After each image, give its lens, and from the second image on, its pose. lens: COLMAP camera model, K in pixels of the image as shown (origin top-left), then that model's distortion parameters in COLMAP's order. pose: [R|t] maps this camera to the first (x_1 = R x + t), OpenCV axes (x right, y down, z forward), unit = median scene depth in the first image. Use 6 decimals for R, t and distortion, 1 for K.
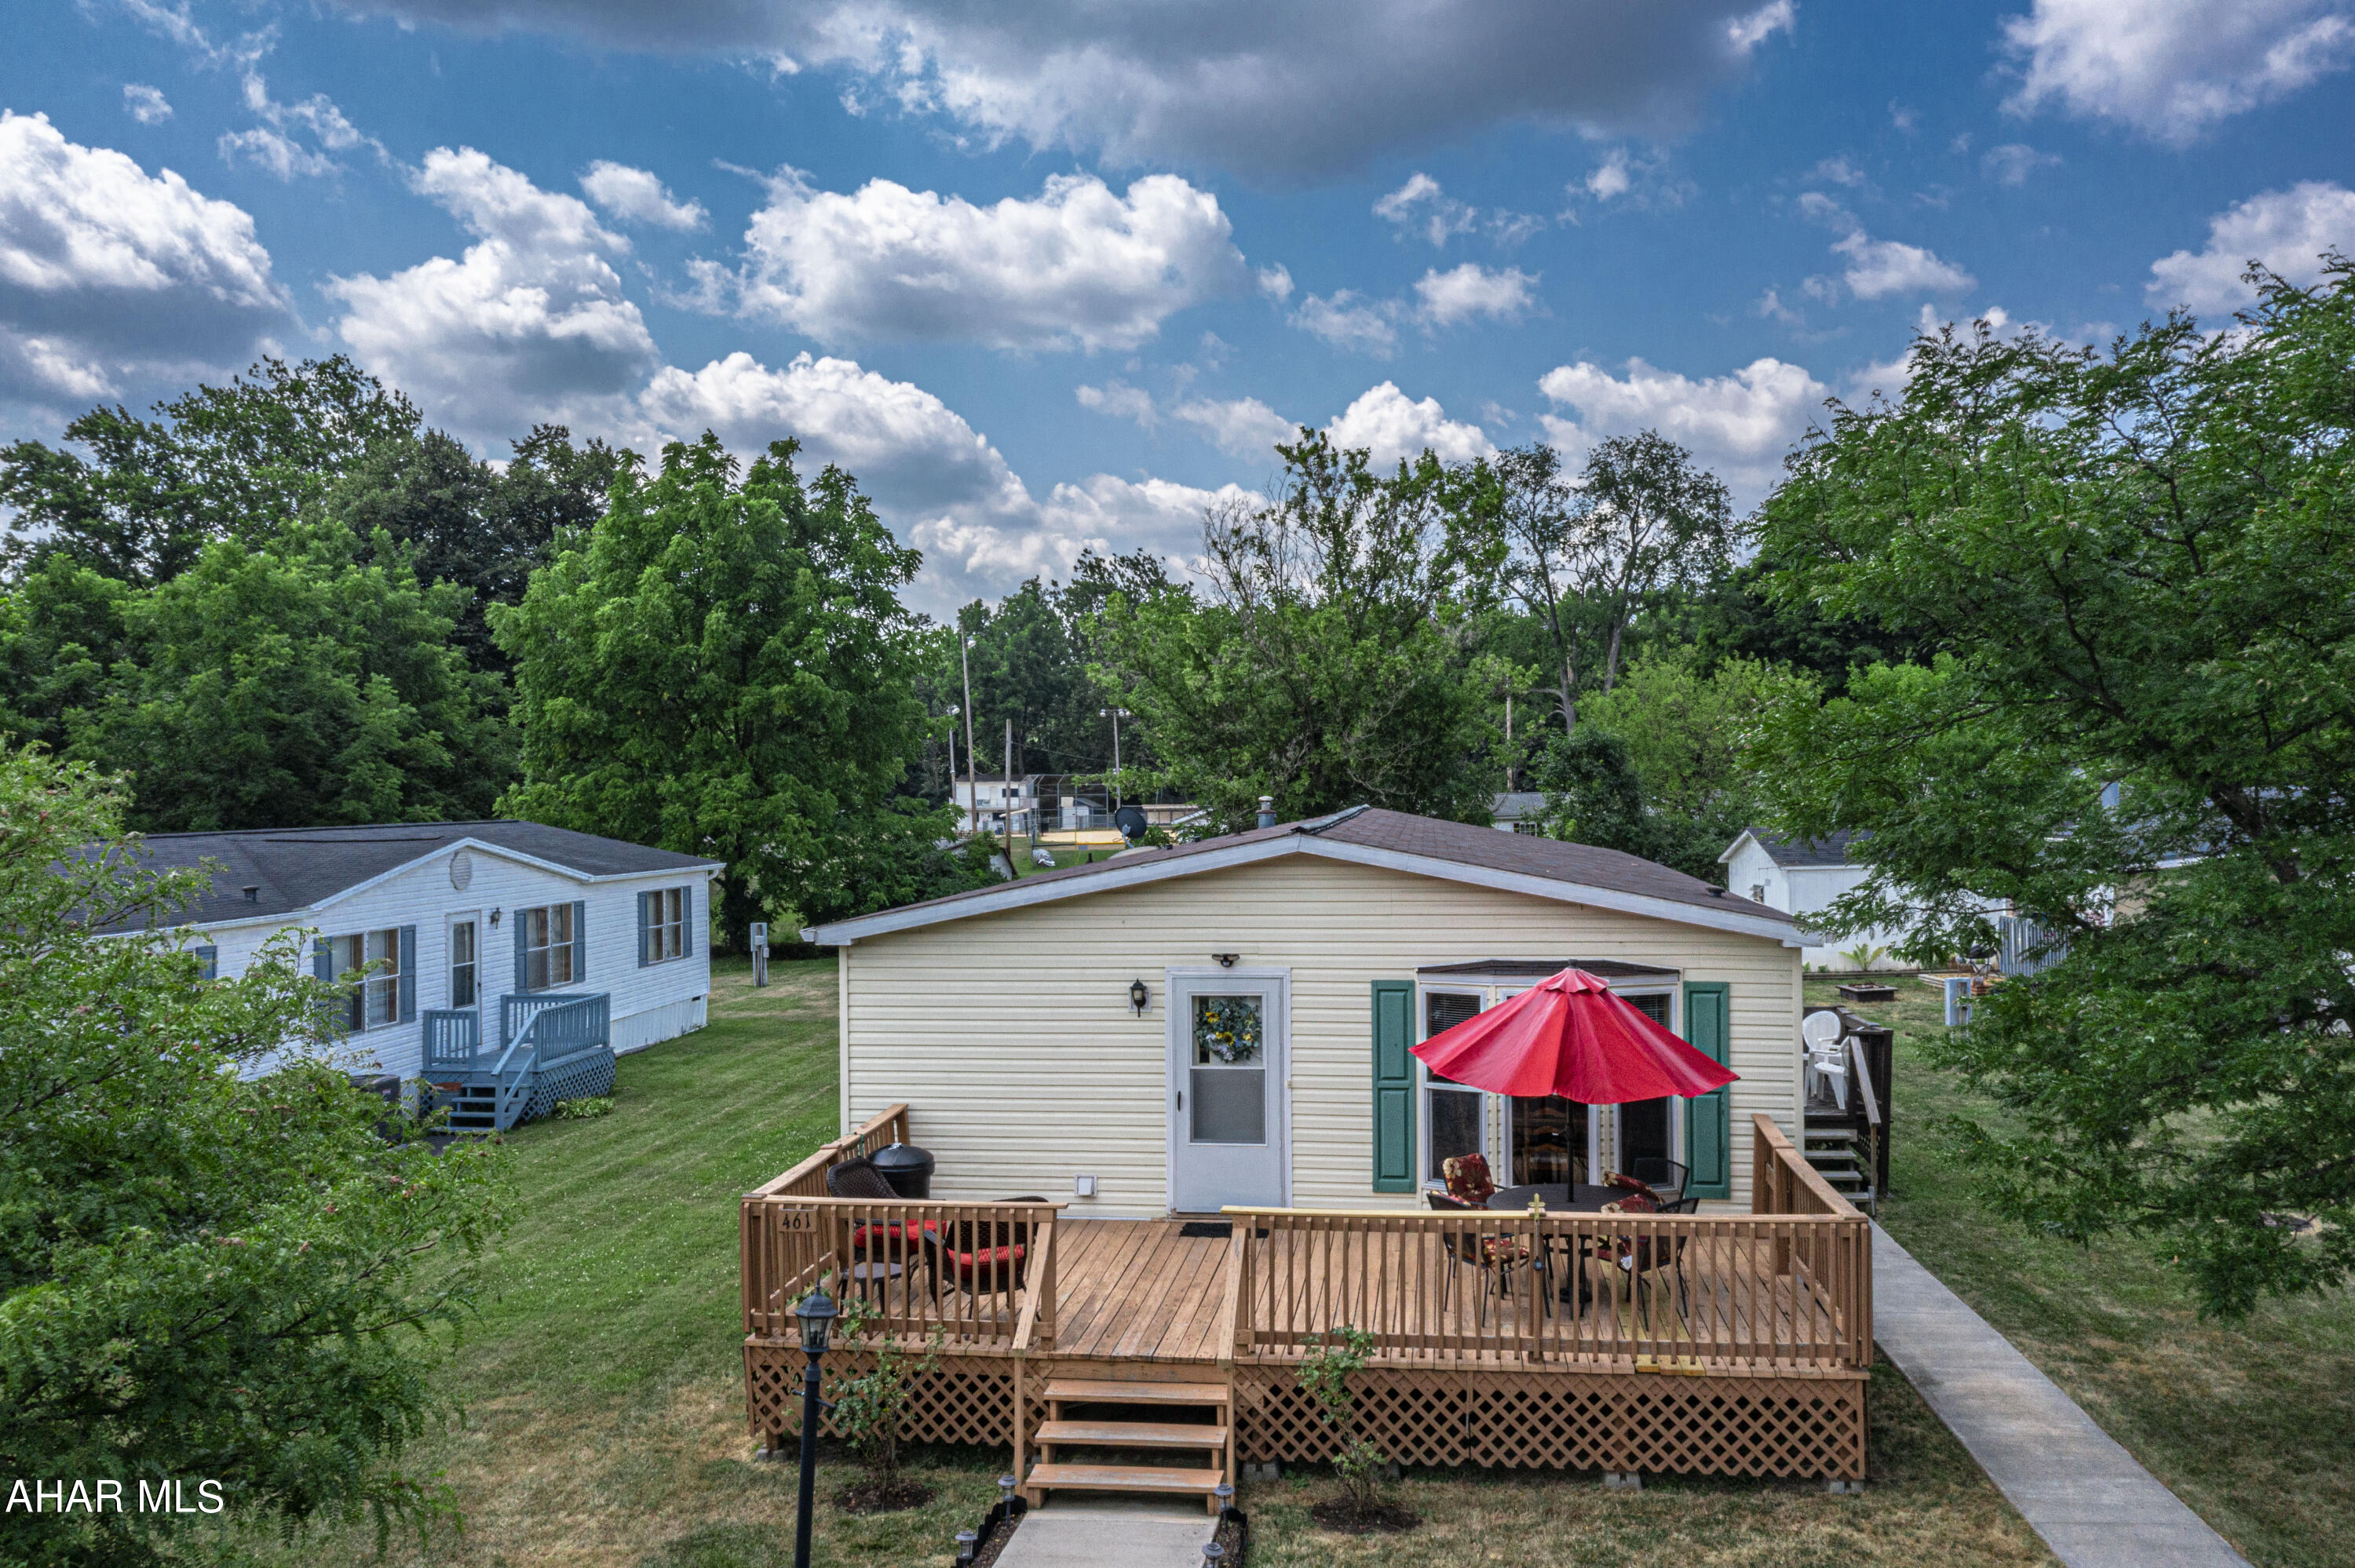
lens RADIAL K [[1926.9, 0, 1216.9], [0, 1926.9, 780.5], [0, 0, 1]] dist [0.017854, 0.001585]
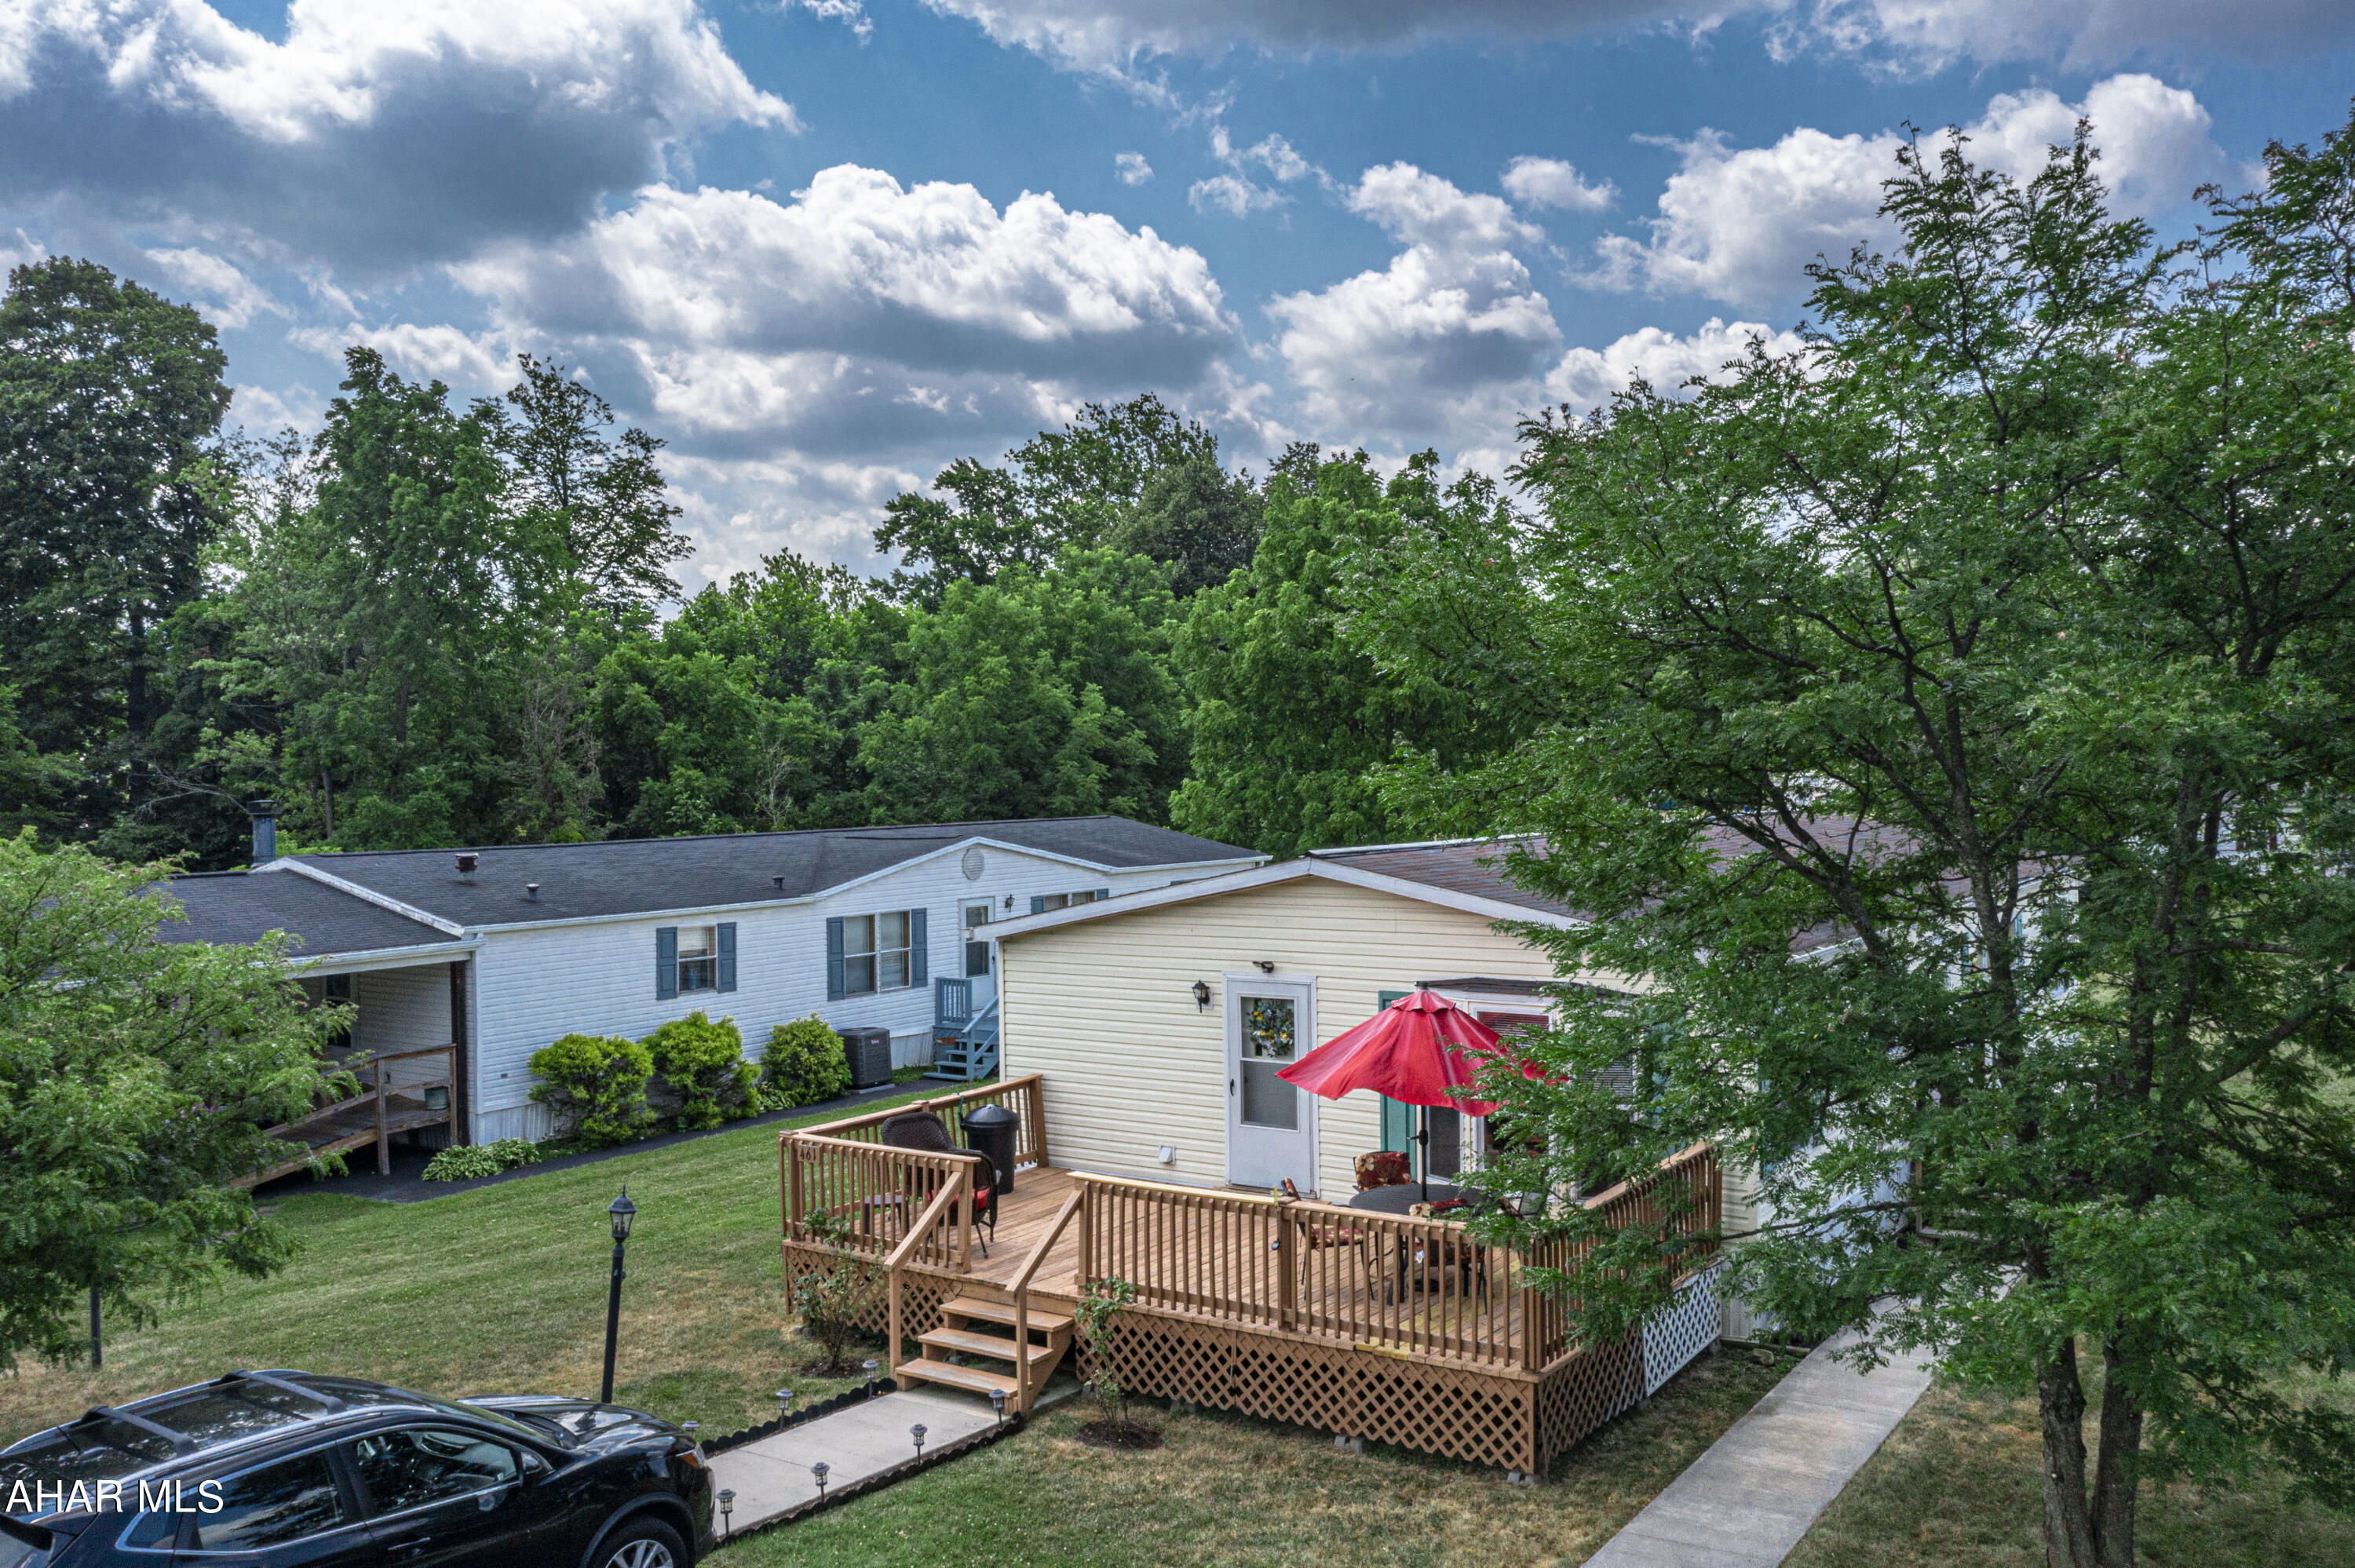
lens RADIAL K [[1926.9, 0, 1216.9], [0, 1926.9, 780.5], [0, 0, 1]] dist [0.017854, 0.001585]
pose [[0.889849, 0.000050, -0.456255, 0.123817], [0.007025, 0.999880, 0.013811, -0.008340], [0.456201, -0.015495, 0.889742, -0.007702]]
